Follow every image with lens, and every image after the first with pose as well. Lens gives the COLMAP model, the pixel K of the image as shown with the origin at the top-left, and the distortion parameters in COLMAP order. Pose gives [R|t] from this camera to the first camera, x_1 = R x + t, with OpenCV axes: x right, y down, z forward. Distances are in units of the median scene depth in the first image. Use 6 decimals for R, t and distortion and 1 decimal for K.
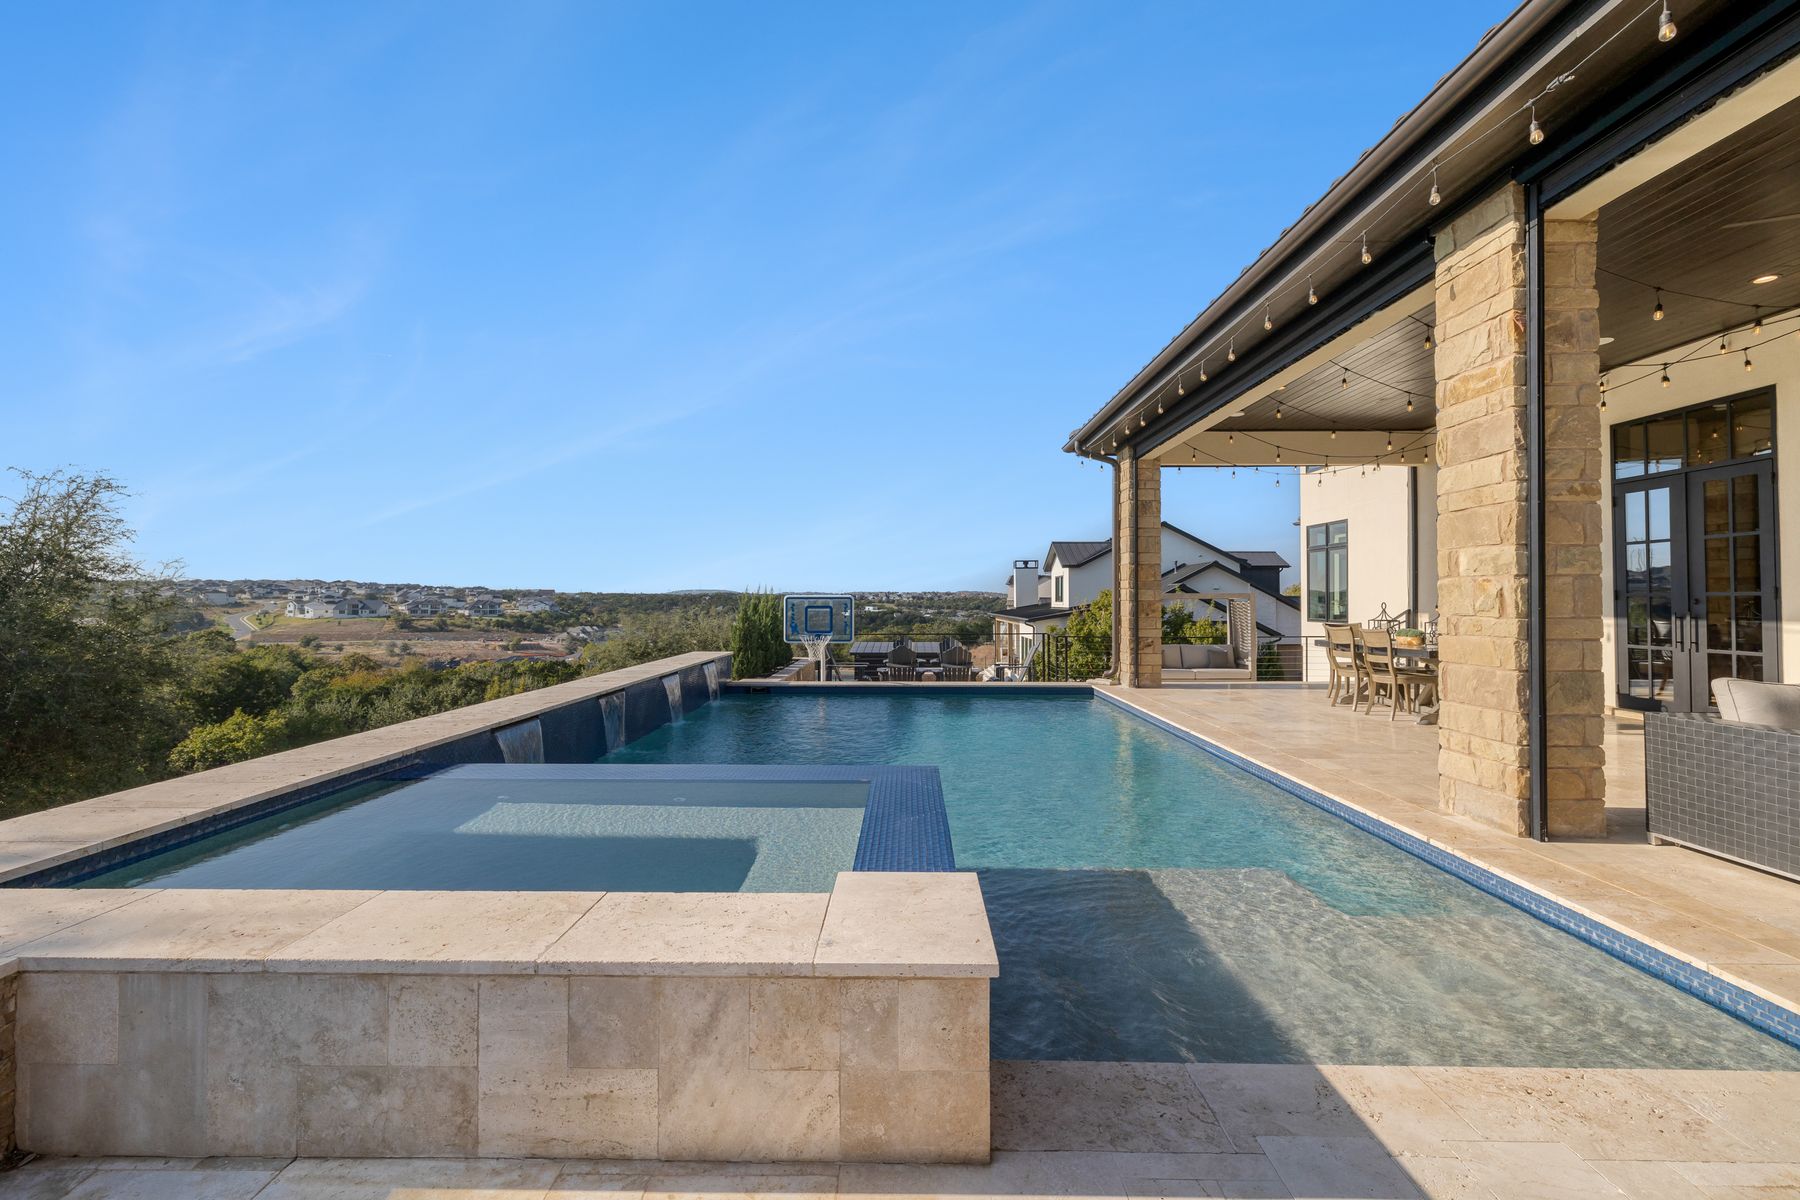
lens RADIAL K [[762.4, 0, 898.8], [0, 762.4, 593.4], [0, 0, 1]] dist [0.005948, 0.000357]
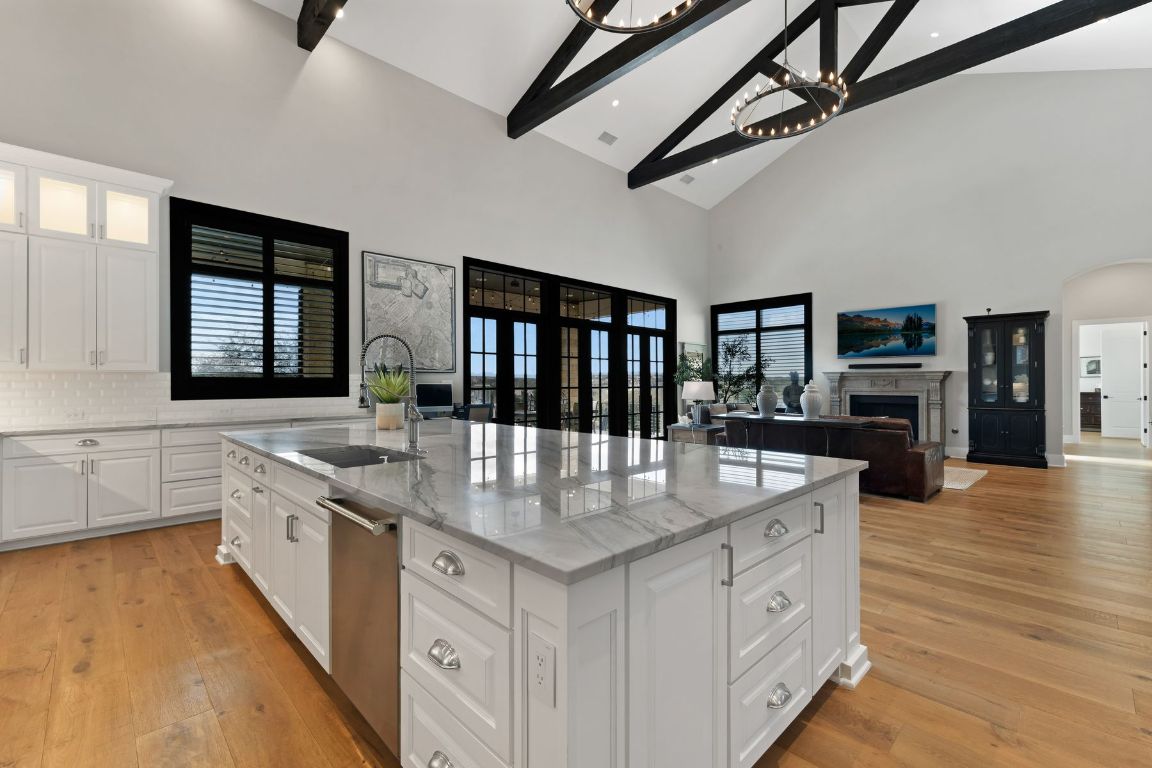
lens RADIAL K [[488.0, 0, 584.4], [0, 488.0, 382.2], [0, 0, 1]] dist [0.005948, 0.000357]
pose [[-0.710892, 0.005021, 0.703283, 0.273262], [-0.001935, 0.999957, -0.009094, -0.004062], [-0.703299, -0.007826, -0.710851, 2.419215]]
